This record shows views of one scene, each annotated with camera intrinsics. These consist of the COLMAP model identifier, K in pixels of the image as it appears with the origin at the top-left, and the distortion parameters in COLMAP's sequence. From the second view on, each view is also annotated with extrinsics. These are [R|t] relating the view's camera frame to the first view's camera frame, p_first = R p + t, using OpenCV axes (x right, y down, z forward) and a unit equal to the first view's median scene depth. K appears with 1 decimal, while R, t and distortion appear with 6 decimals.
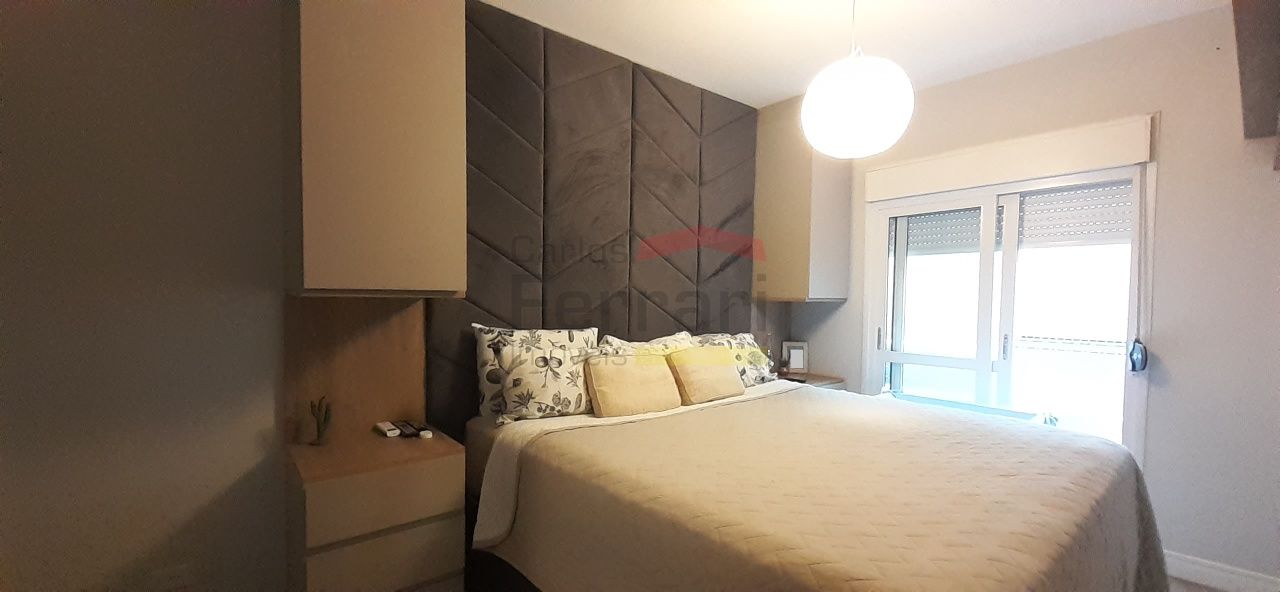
lens RADIAL K [[502.4, 0, 619.1], [0, 502.4, 314.0], [0, 0, 1]] dist [-0.029401, -0.000098]
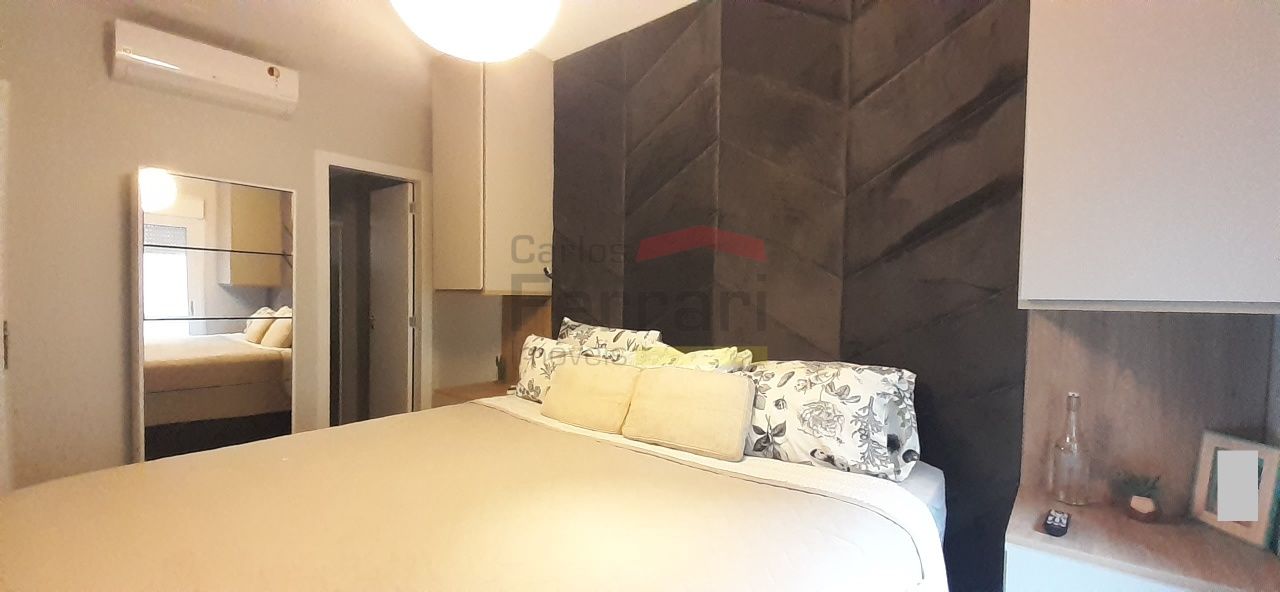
lens RADIAL K [[518.2, 0, 641.1], [0, 518.2, 313.5], [0, 0, 1]] dist [-0.000071, -0.016096]
pose [[0.216396, 0.025087, -0.975983, 1.025664], [-0.051042, 0.998593, 0.014351, -0.018254], [0.974971, 0.046711, 0.217372, 0.961437]]
